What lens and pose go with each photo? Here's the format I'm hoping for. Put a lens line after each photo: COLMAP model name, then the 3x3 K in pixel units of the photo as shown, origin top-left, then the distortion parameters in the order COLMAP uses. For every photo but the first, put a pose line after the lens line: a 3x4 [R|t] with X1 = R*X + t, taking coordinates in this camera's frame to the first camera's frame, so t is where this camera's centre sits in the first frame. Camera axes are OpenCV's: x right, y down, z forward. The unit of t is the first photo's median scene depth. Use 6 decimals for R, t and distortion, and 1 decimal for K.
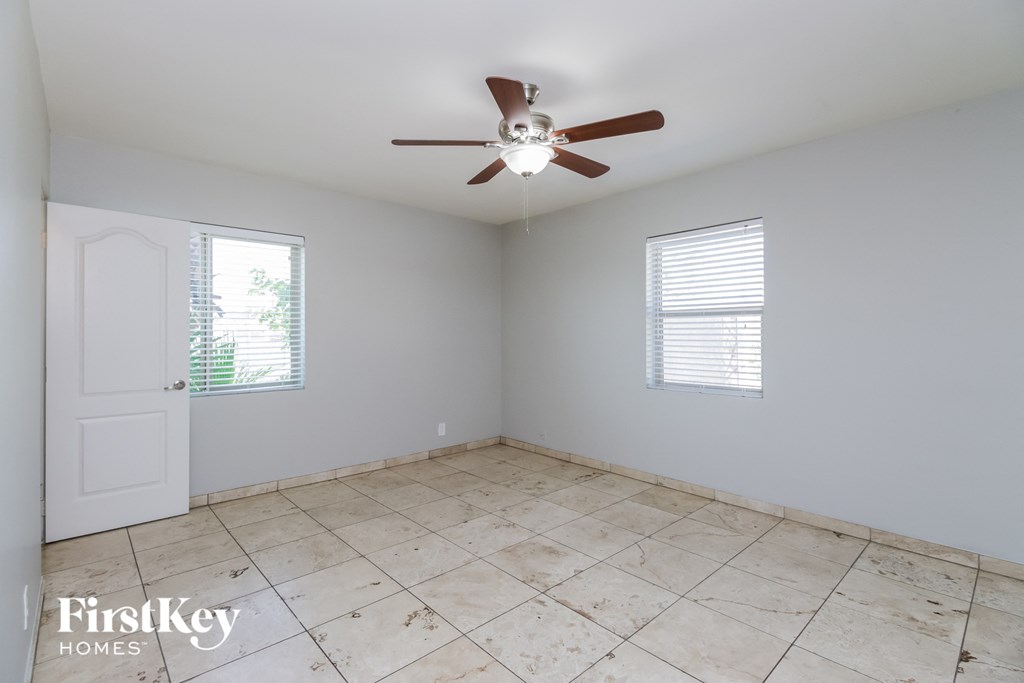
lens RADIAL K [[473.1, 0, 503.1], [0, 473.1, 338.4], [0, 0, 1]] dist [0.005632, -0.001747]
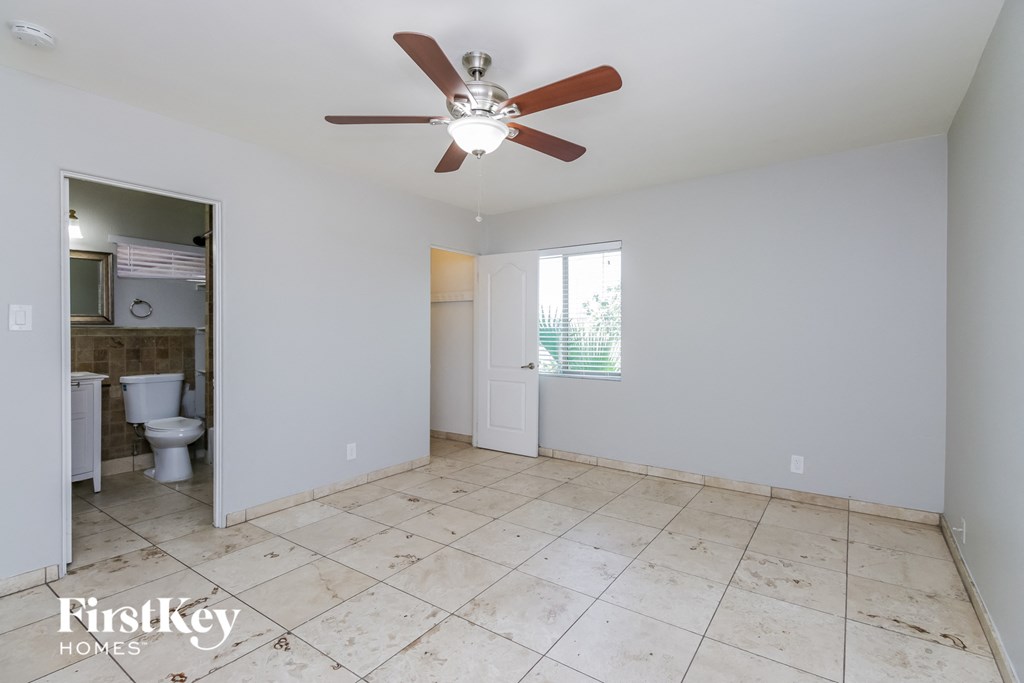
lens RADIAL K [[473.1, 0, 522.1], [0, 473.1, 336.6], [0, 0, 1]] dist [0.005632, -0.001747]
pose [[0.240758, 0.016783, -0.970440, 0.635578], [-0.012754, 0.999819, 0.014127, -0.007760], [0.970501, 0.008975, 0.240928, 0.579283]]
